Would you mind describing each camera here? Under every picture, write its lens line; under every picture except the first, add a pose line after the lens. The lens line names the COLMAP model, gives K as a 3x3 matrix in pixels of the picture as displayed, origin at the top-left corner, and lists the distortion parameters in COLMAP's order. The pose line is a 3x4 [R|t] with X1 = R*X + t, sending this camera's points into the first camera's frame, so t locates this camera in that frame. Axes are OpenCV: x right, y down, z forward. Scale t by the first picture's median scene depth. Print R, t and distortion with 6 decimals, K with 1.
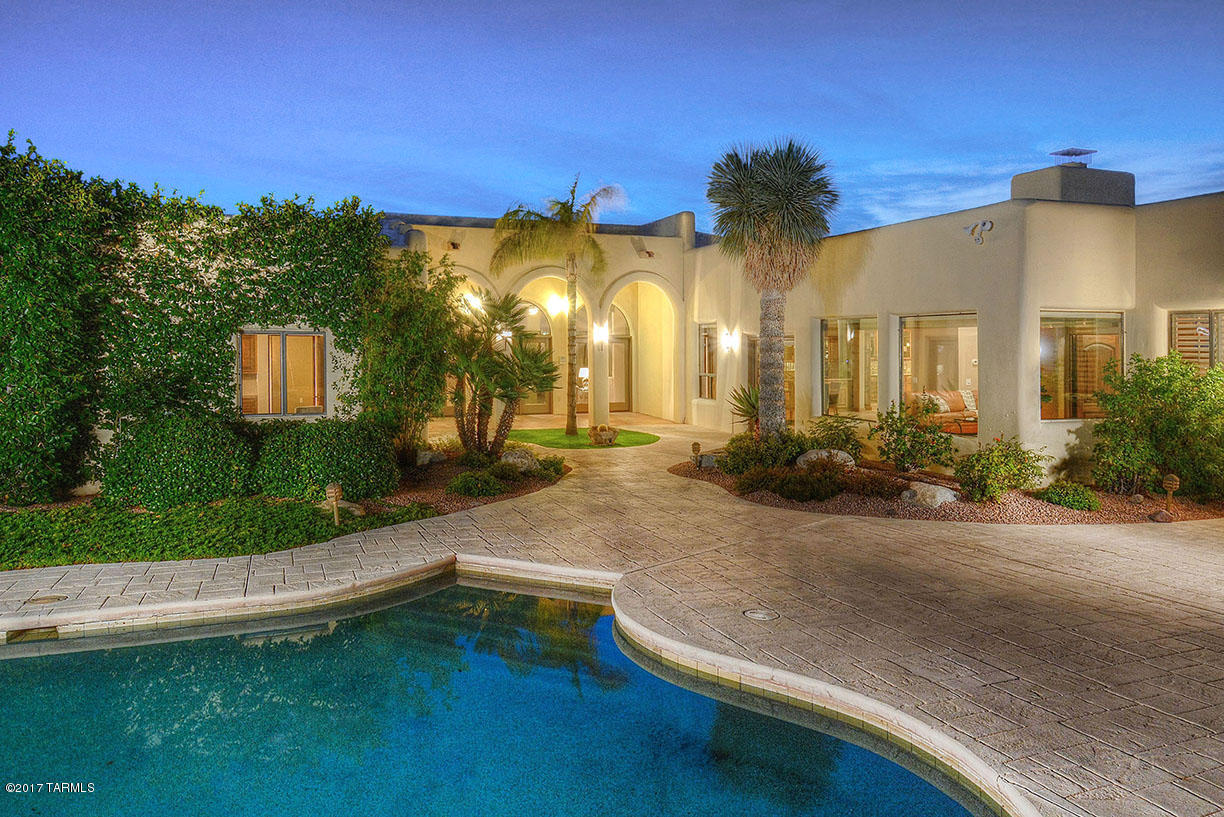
lens RADIAL K [[792.6, 0, 610.7], [0, 792.6, 419.3], [0, 0, 1]] dist [0.006995, 0.000635]
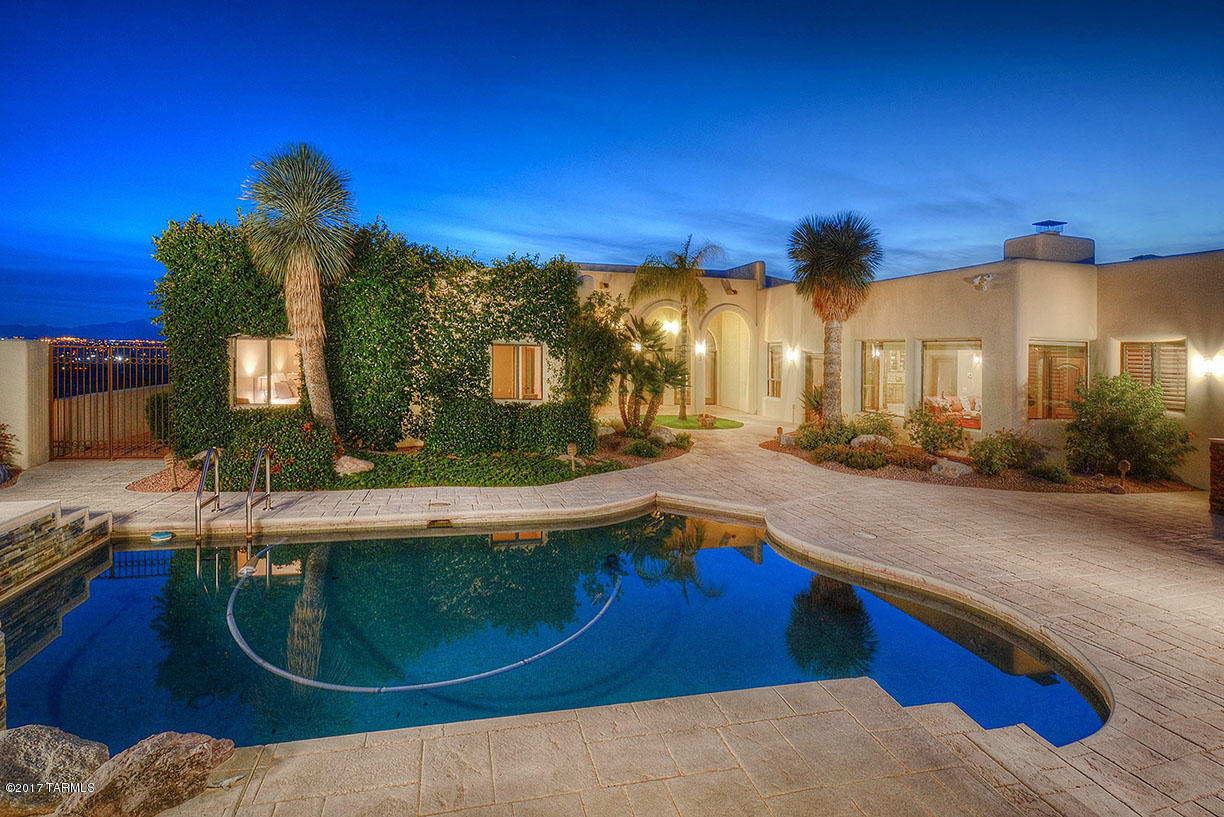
lens RADIAL K [[615.9, 0, 612.0], [0, 615.9, 408.5], [0, 0, 1]] dist [-0.000804, -0.016376]
pose [[0.997472, 0.028346, -0.065158, -0.122055], [-0.028665, 0.999581, -0.003962, 0.008845], [0.065019, 0.005820, 0.997867, -0.123984]]
